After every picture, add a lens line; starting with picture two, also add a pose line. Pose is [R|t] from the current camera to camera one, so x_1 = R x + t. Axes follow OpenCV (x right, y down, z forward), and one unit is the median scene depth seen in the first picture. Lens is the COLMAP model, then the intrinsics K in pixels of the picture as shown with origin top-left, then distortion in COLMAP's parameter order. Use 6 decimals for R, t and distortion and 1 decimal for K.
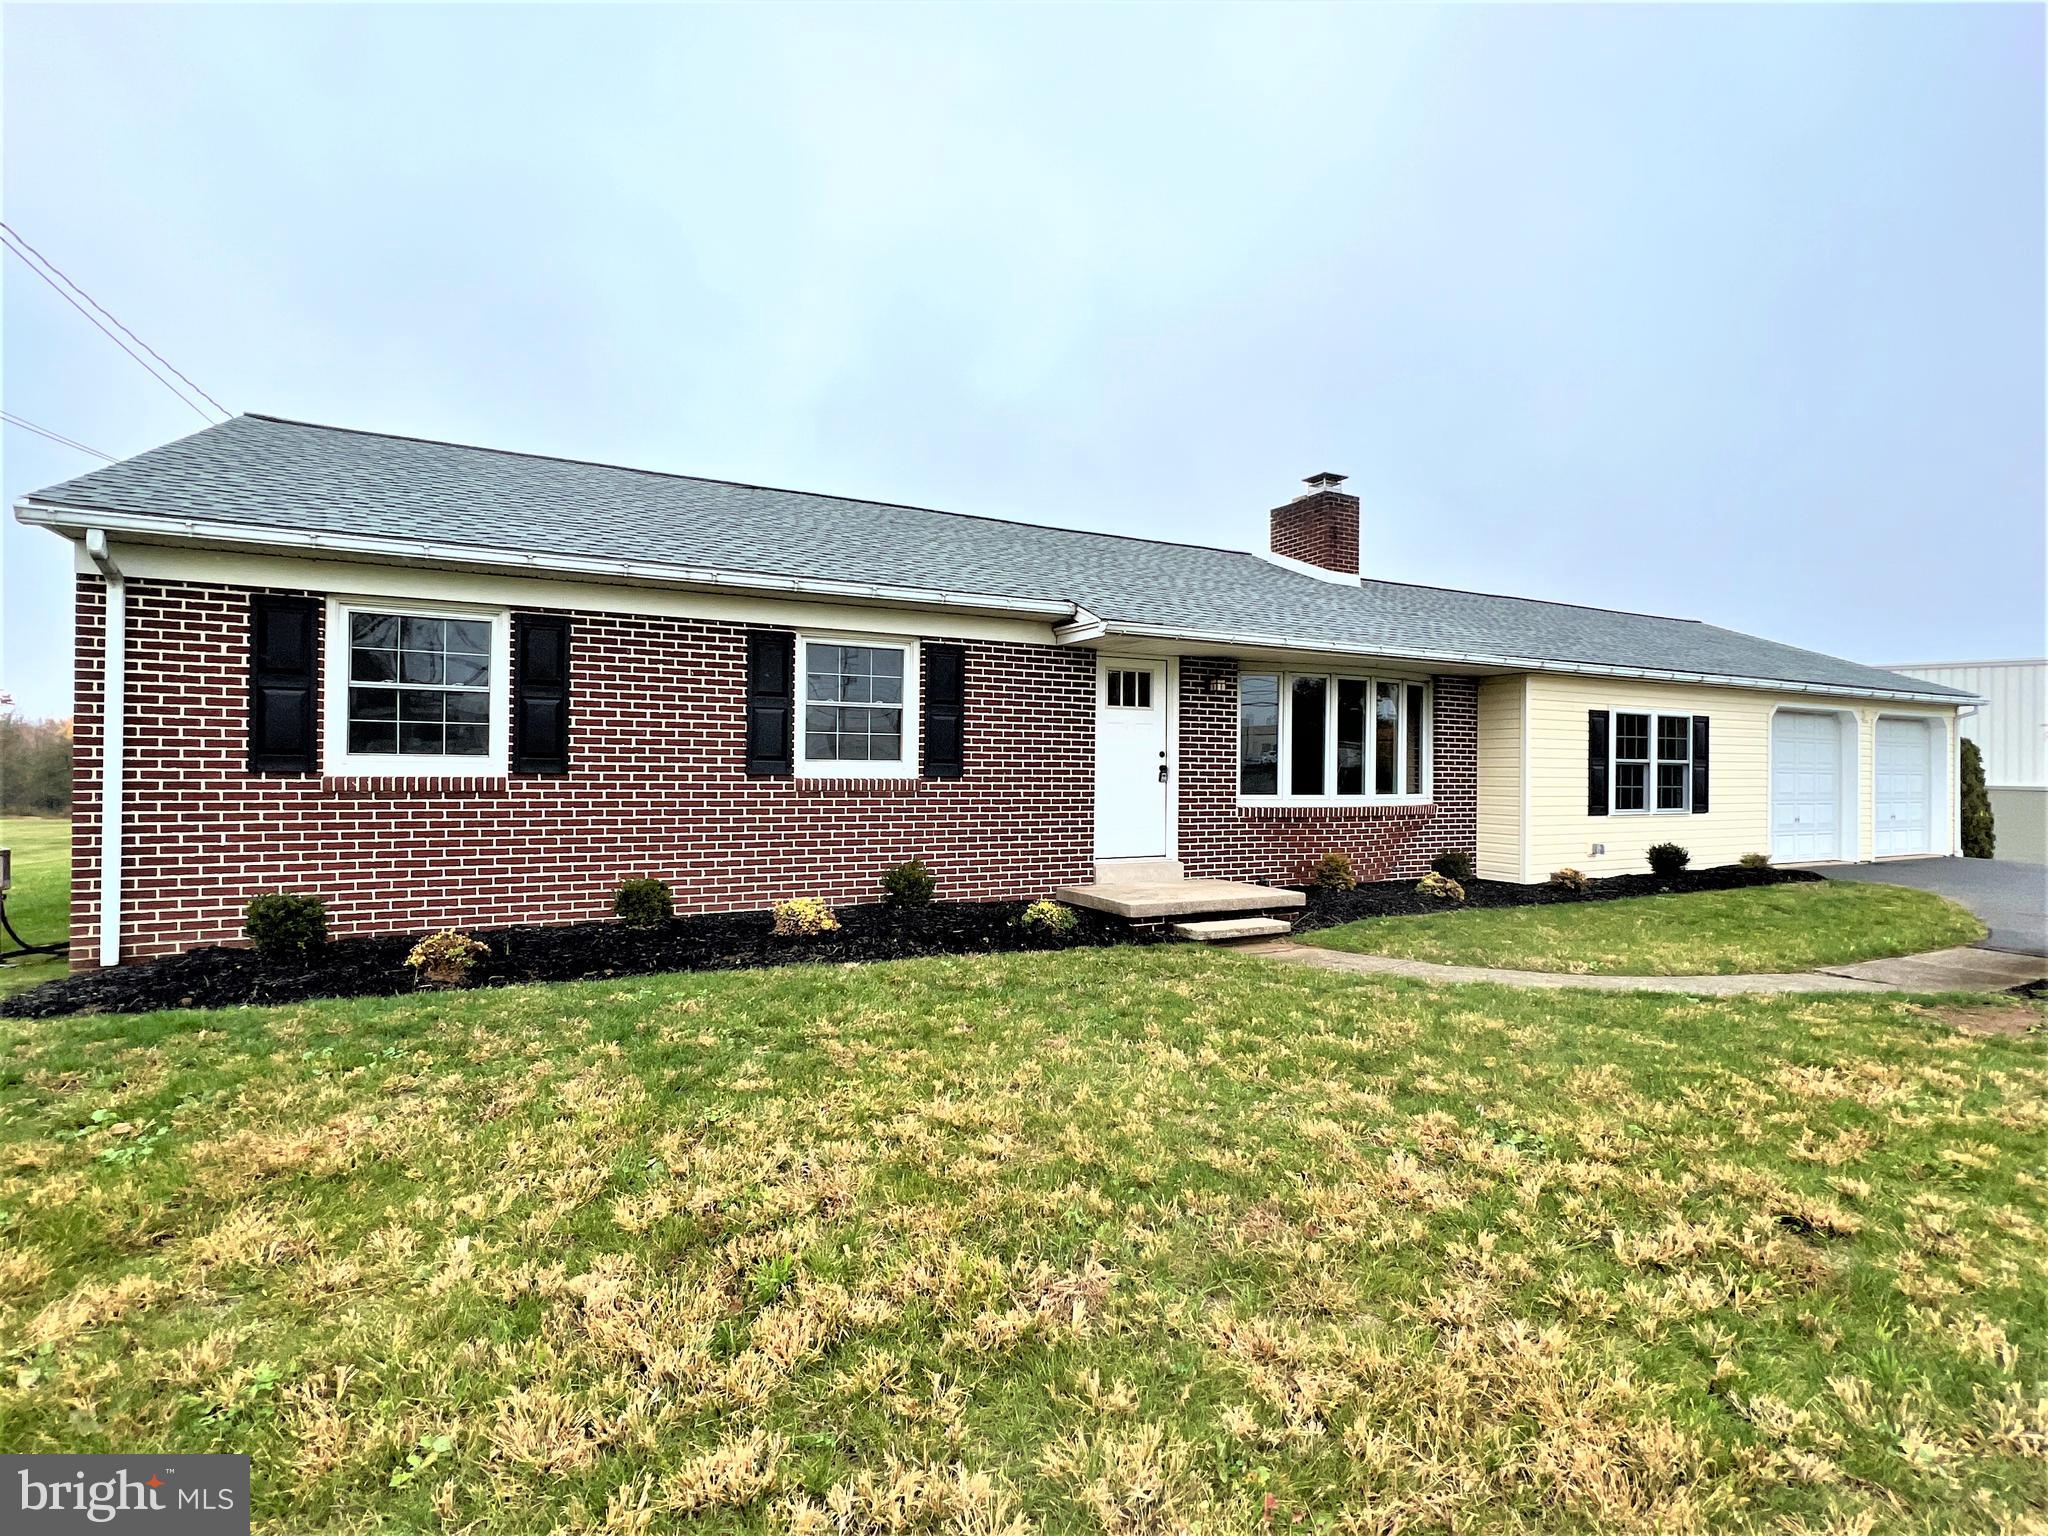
lens RADIAL K [[1001.5, 0, 1016.9], [0, 1001.5, 758.0], [0, 0, 1]] dist [0.004480, 0.000113]
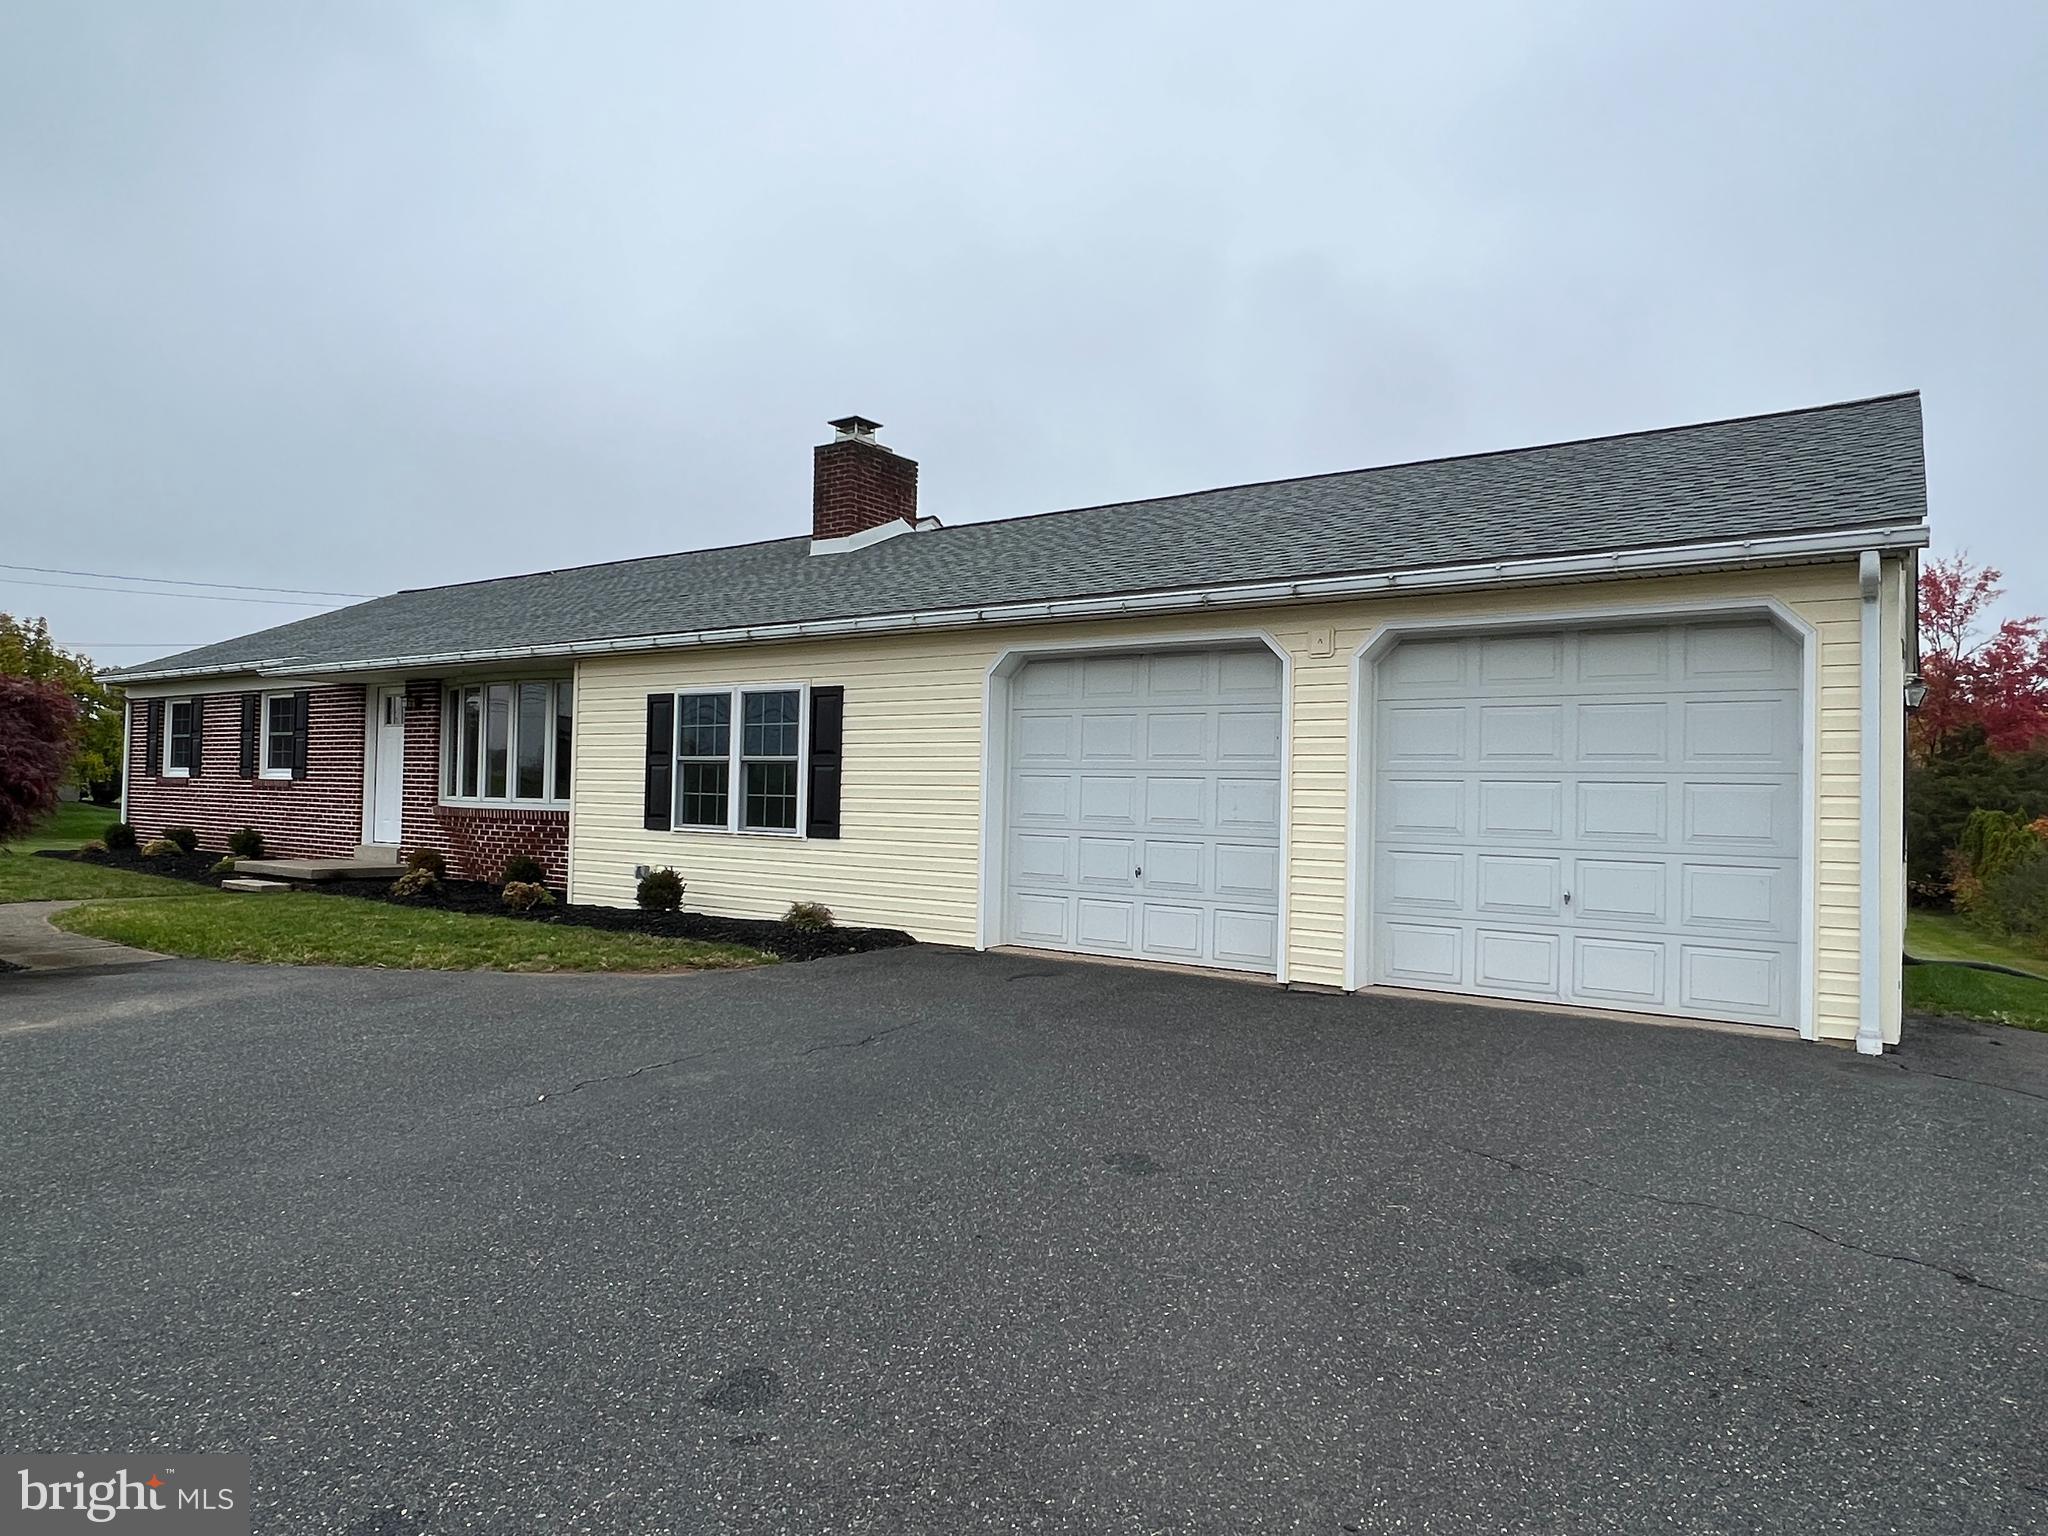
lens RADIAL K [[1250.4, 0, 1029.3], [0, 1250.4, 769.0], [0, 0, 1]] dist [-0.005955, 0.000559]
pose [[0.466067, -0.014006, -0.884639, 1.881542], [-0.000559, 0.999870, -0.016125, 0.030831], [0.884749, 0.008010, 0.465999, 0.965542]]
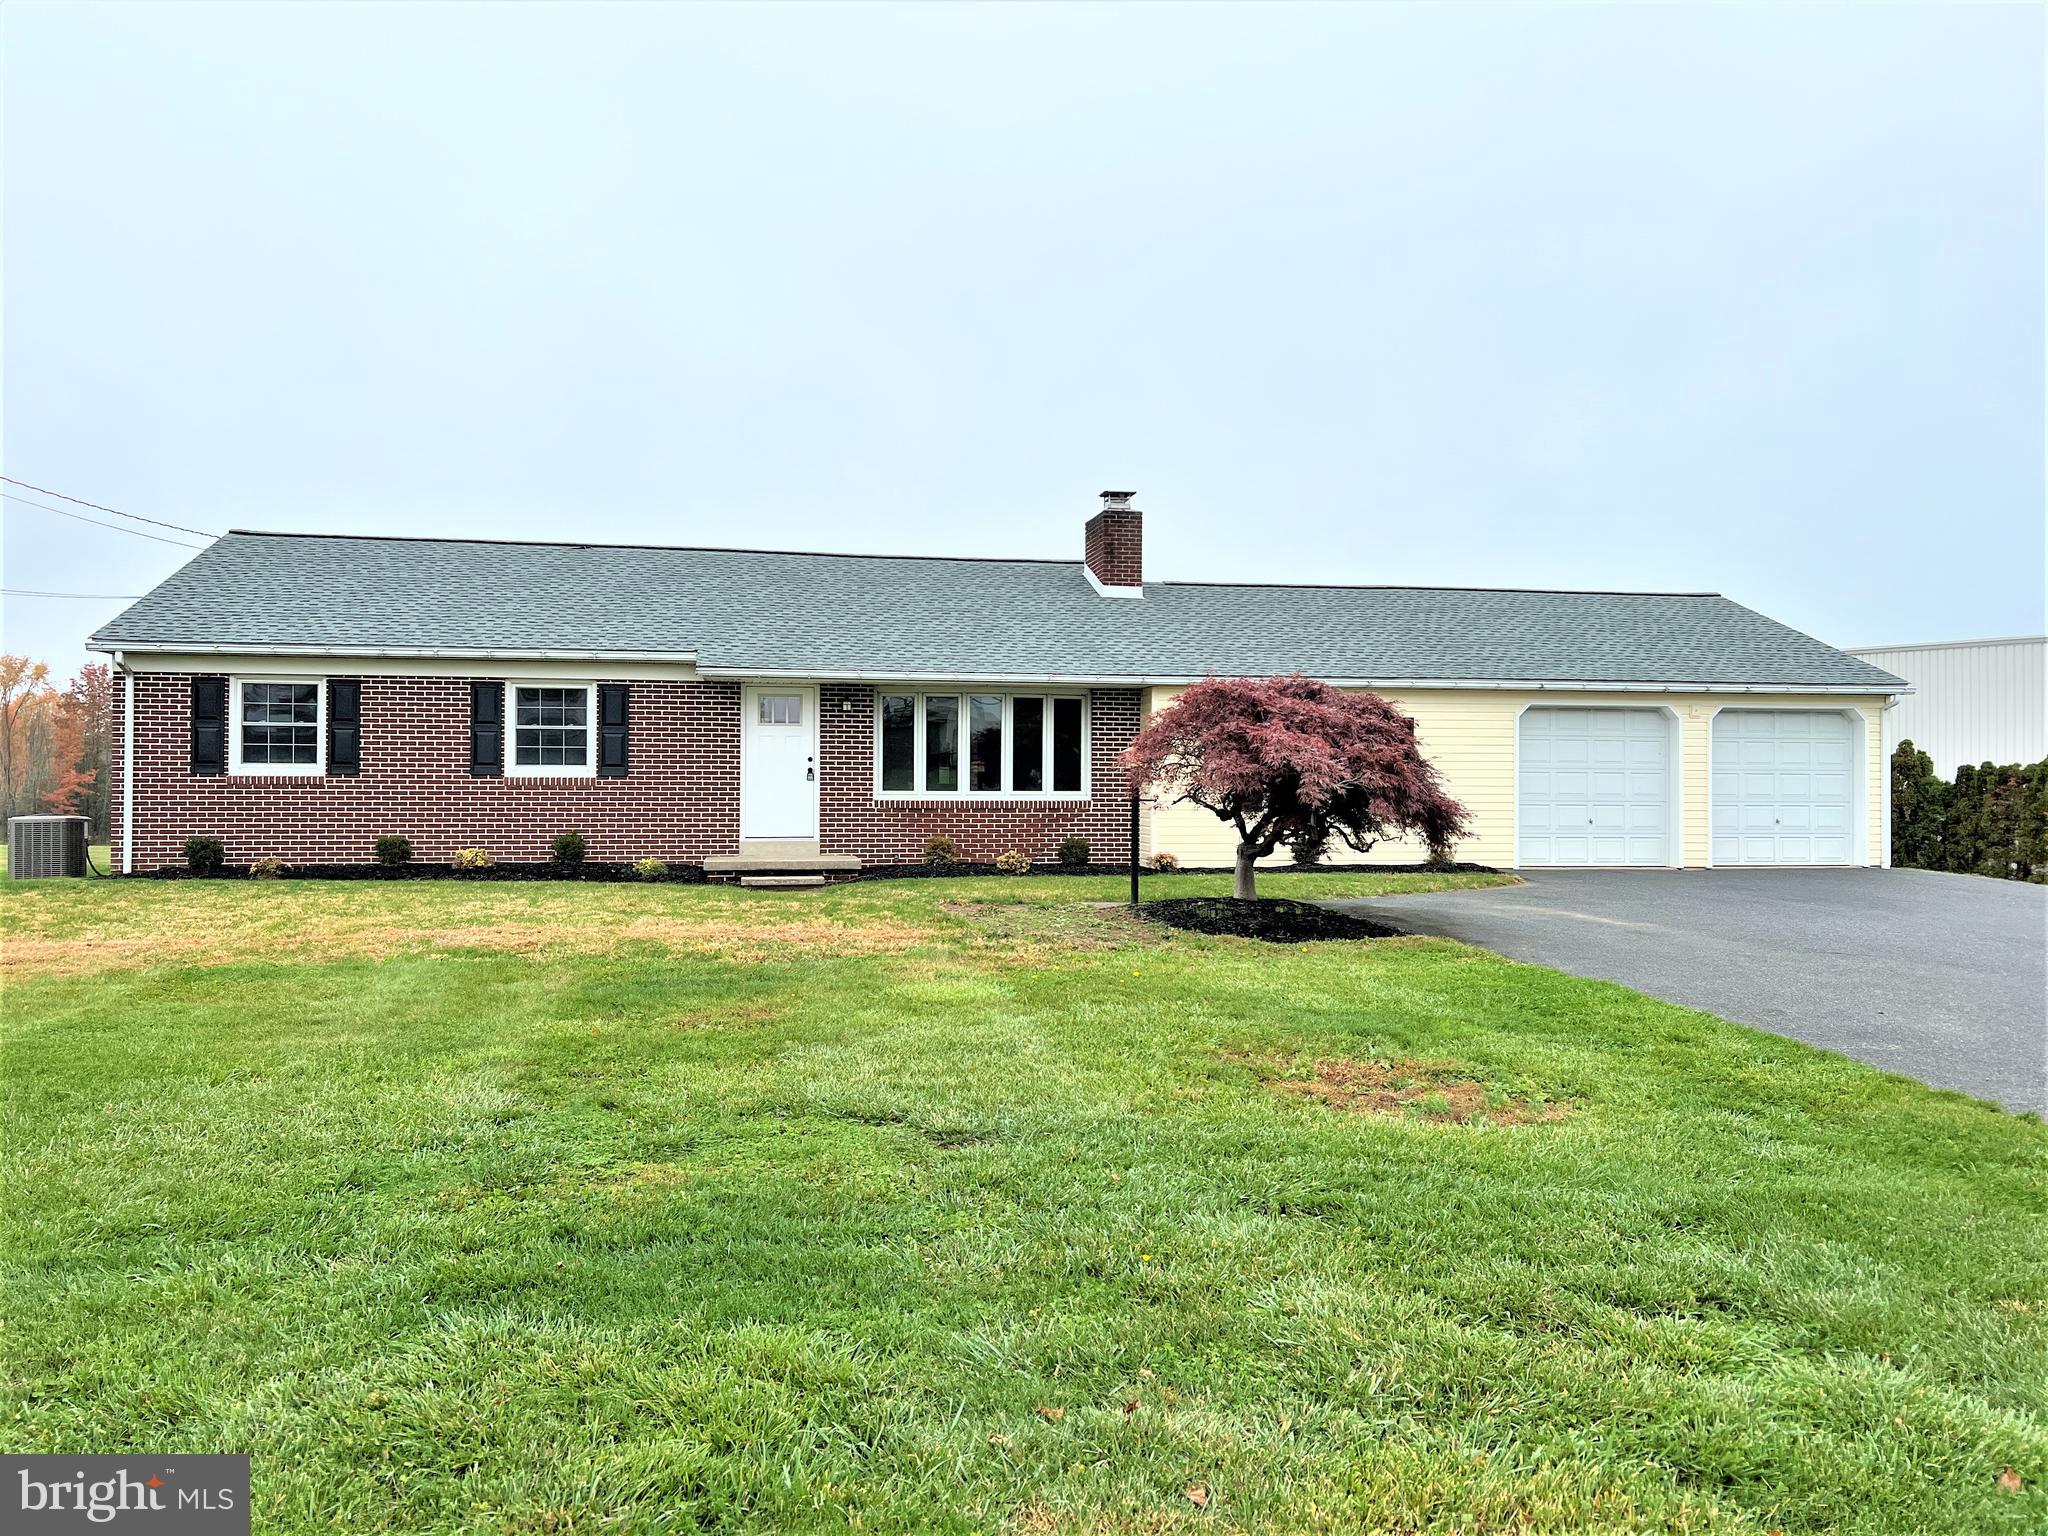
lens RADIAL K [[1566.6, 0, 1015.6], [0, 1566.6, 769.4], [0, 0, 1]] dist [0.002195, 0.007380]
pose [[0.958666, -0.012207, -0.284272, 0.973011], [0.009379, 0.999892, -0.011305, 0.034610], [0.284380, 0.008172, 0.958677, -0.858845]]
